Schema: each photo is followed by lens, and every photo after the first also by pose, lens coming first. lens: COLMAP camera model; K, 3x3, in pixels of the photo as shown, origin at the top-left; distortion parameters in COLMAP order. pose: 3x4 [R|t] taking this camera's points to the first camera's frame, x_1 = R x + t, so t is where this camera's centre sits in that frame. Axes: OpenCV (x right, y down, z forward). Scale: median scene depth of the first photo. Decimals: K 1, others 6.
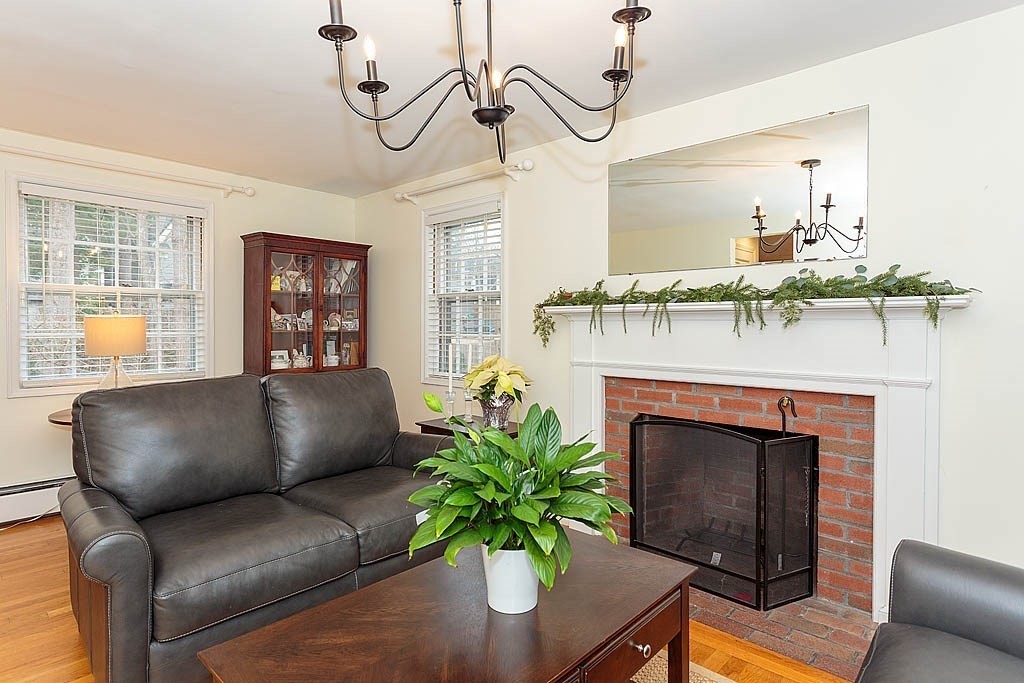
lens RADIAL K [[570.9, 0, 514.6], [0, 570.9, 337.1], [0, 0, 1]] dist [0.002253, 0.001195]
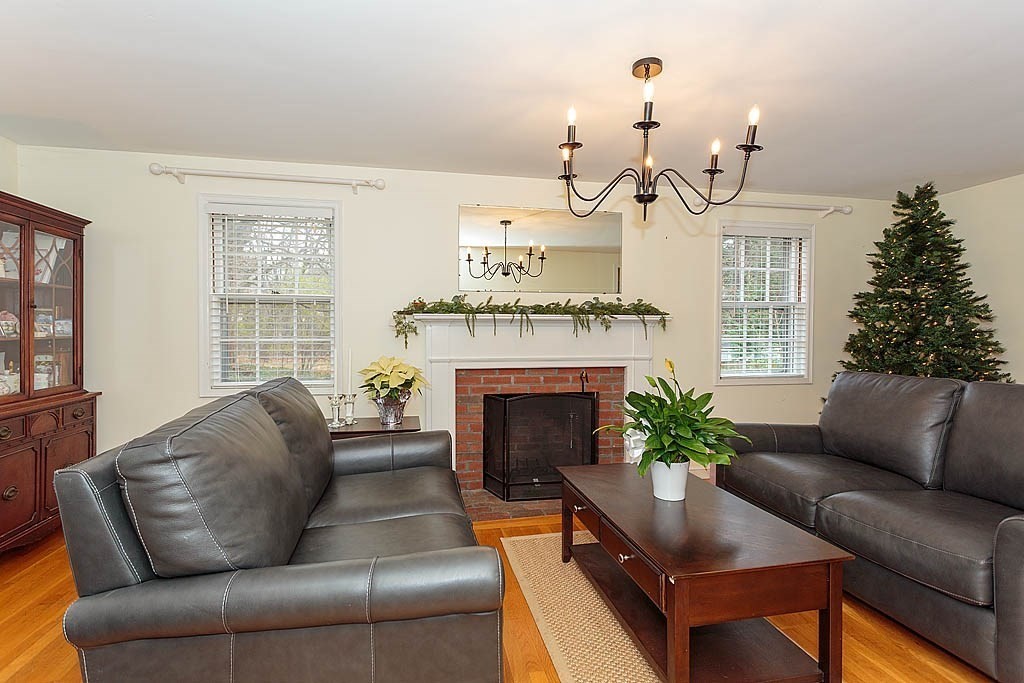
lens RADIAL K [[505.1, 0, 535.0], [0, 505.1, 343.3], [0, 0, 1]] dist [0.016647, 0.000227]
pose [[0.563300, -0.023412, 0.825921, -0.724015], [0.016888, 0.999716, 0.016821, -0.006173], [-0.826080, 0.004473, 0.563535, 0.233311]]
